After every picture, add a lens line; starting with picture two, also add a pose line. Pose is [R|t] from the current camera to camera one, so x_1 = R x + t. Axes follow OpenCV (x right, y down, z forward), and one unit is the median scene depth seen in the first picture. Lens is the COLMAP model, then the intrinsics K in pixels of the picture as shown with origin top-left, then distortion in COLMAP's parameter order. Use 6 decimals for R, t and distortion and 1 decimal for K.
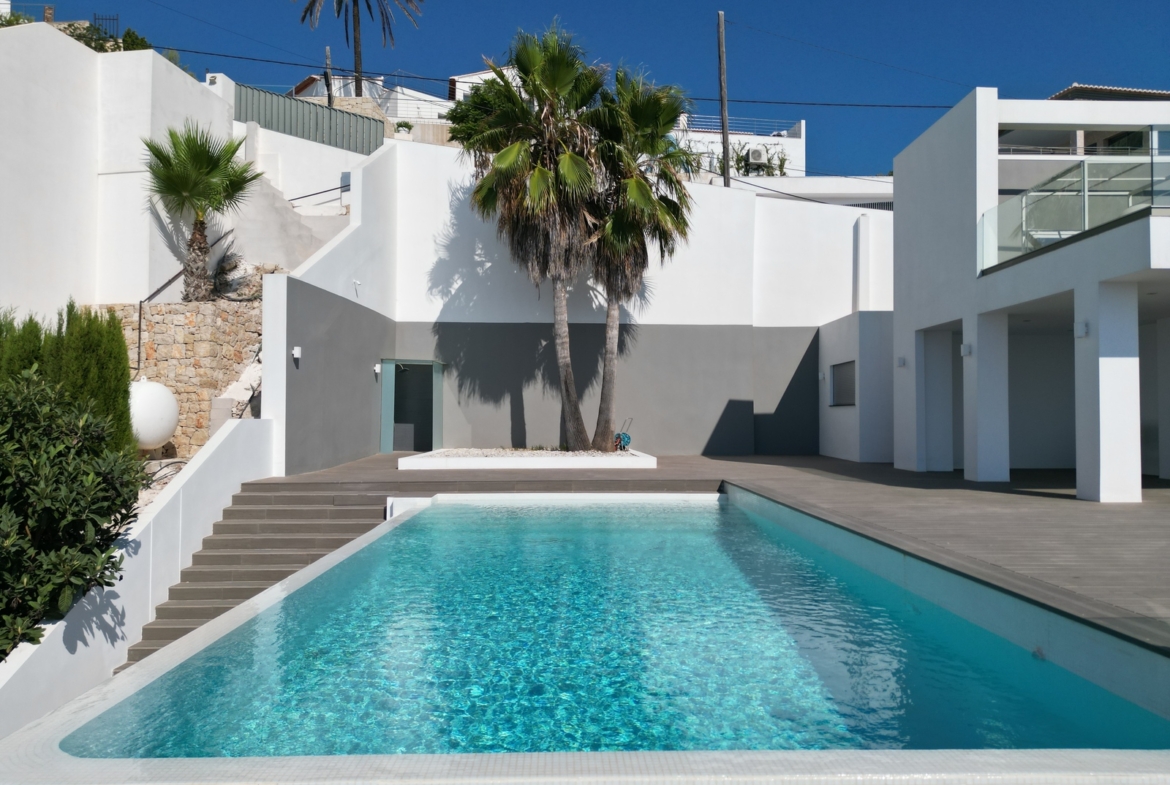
lens RADIAL K [[818.4, 0, 590.2], [0, 818.4, 395.9], [0, 0, 1]] dist [0.080644, -0.088892]
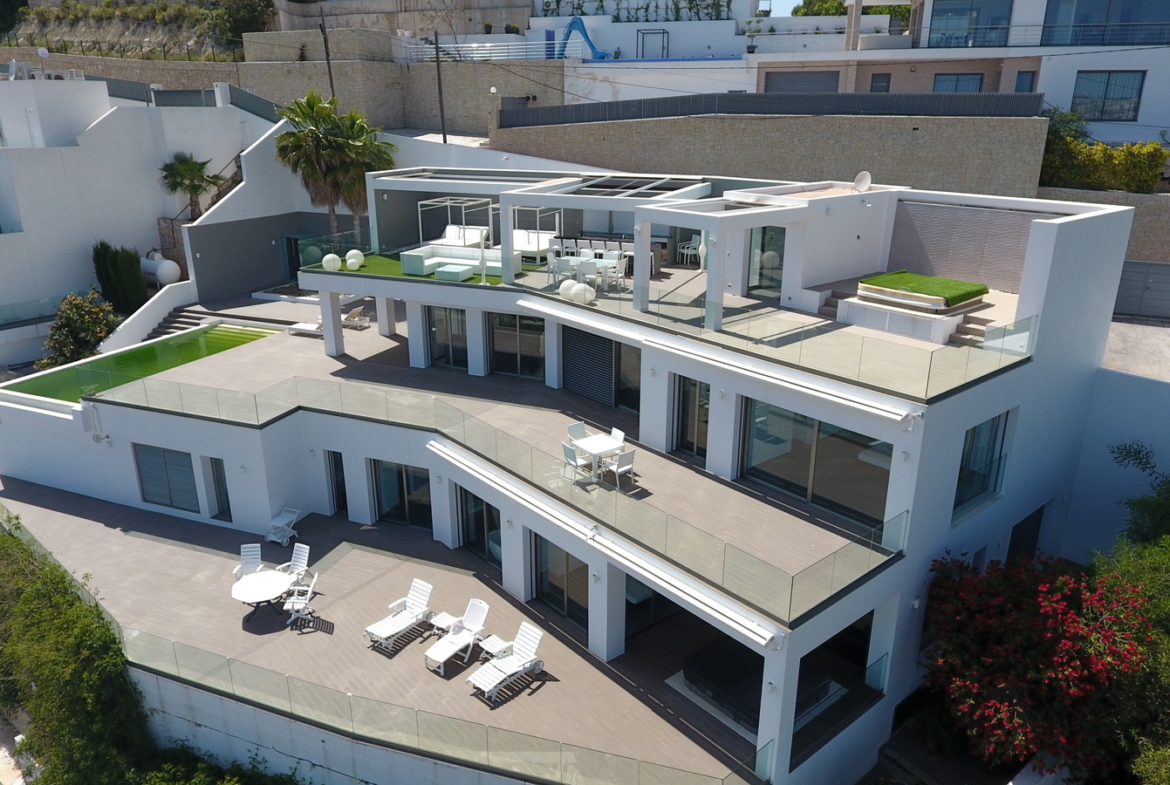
lens RADIAL K [[817.0, 0, 590.8], [0, 817.0, 390.5], [0, 0, 1]] dist [-0.002263, -0.000479]
pose [[0.912101, 0.130639, -0.388593, 1.468510], [0.014475, 0.937016, 0.348985, -0.428130], [0.409709, -0.323934, 0.852763, -0.661108]]
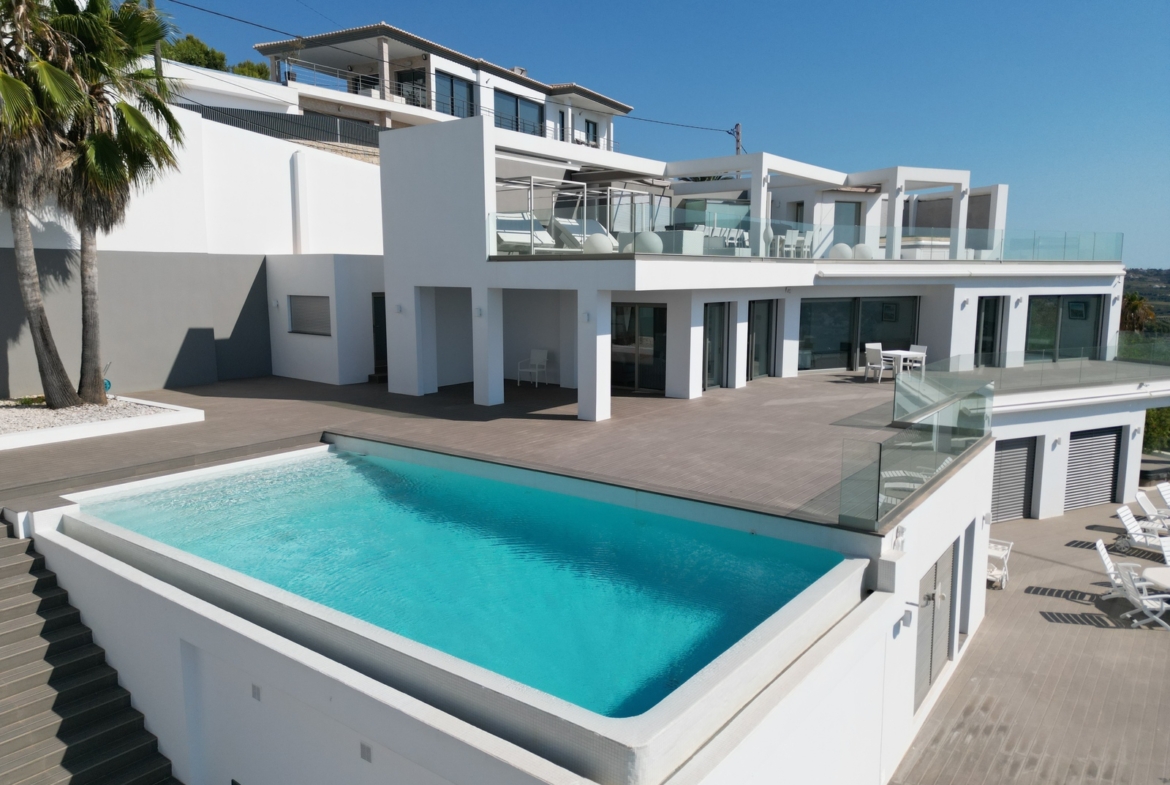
lens RADIAL K [[818.4, 0, 590.2], [0, 818.4, 395.9], [0, 0, 1]] dist [0.080644, -0.088892]
pose [[0.627081, -0.117134, 0.770097, -0.362226], [-0.019551, 0.985951, 0.165886, -0.108051], [-0.778709, -0.119080, 0.615981, -0.003865]]
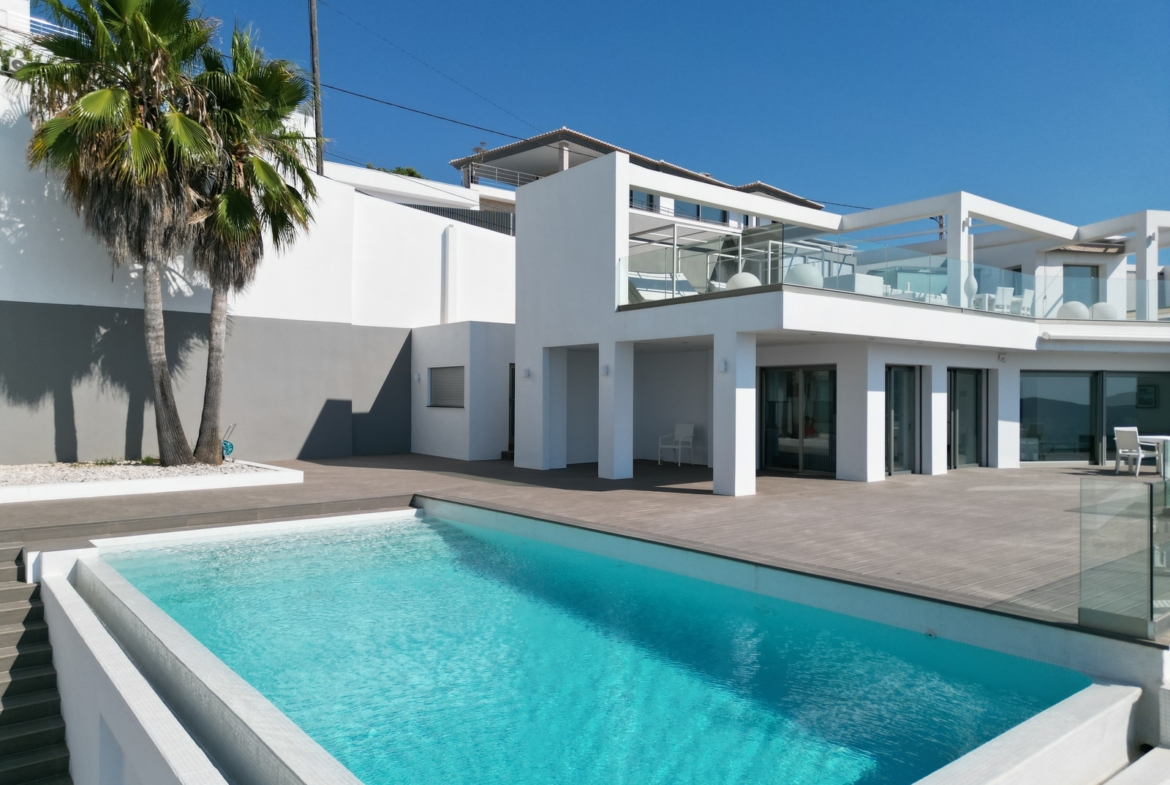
lens RADIAL K [[818.4, 0, 590.2], [0, 818.4, 395.9], [0, 0, 1]] dist [0.080644, -0.088892]
pose [[0.793729, -0.000085, 0.608272, -0.205323], [-0.018006, 0.999558, 0.023637, -0.033343], [-0.608005, -0.029714, 0.793377, 0.052357]]
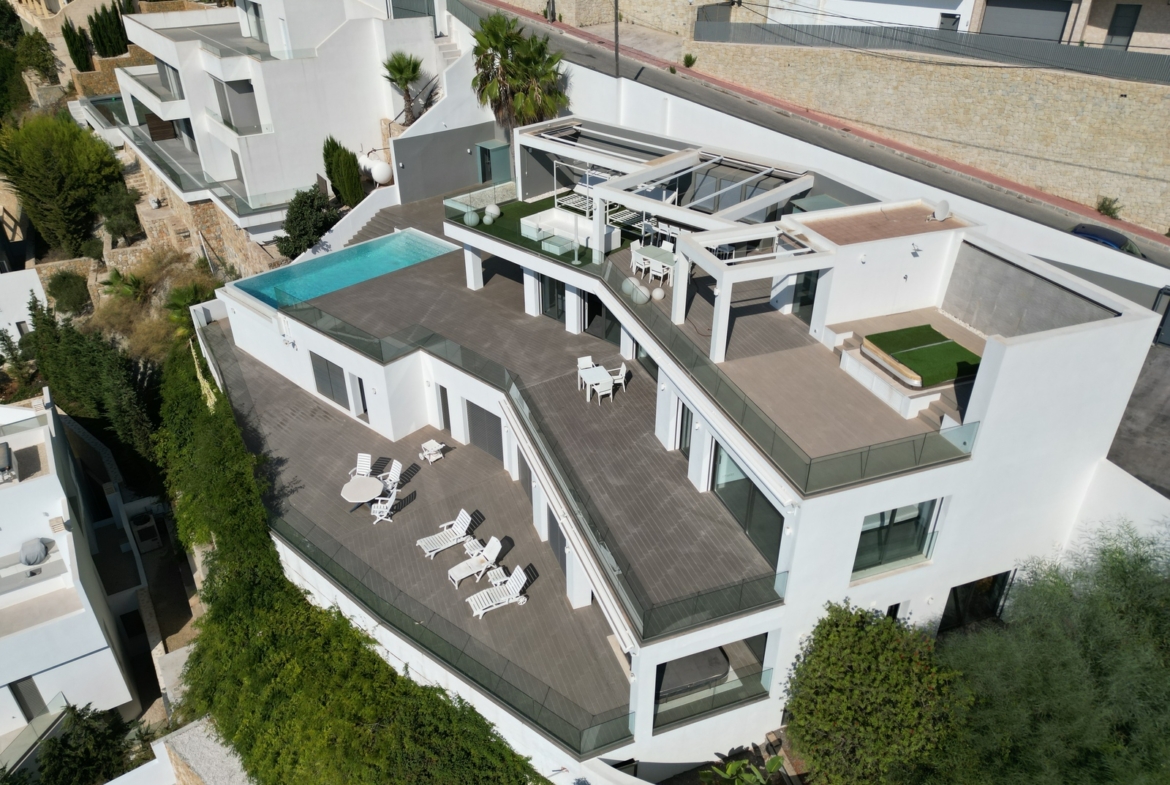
lens RADIAL K [[818.4, 0, 590.2], [0, 818.4, 395.9], [0, 0, 1]] dist [0.080644, -0.088892]
pose [[0.716956, 0.361566, -0.596023, 1.822710], [0.017772, 0.845224, 0.534117, -0.760477], [0.696891, -0.393531, 0.599563, -0.543599]]
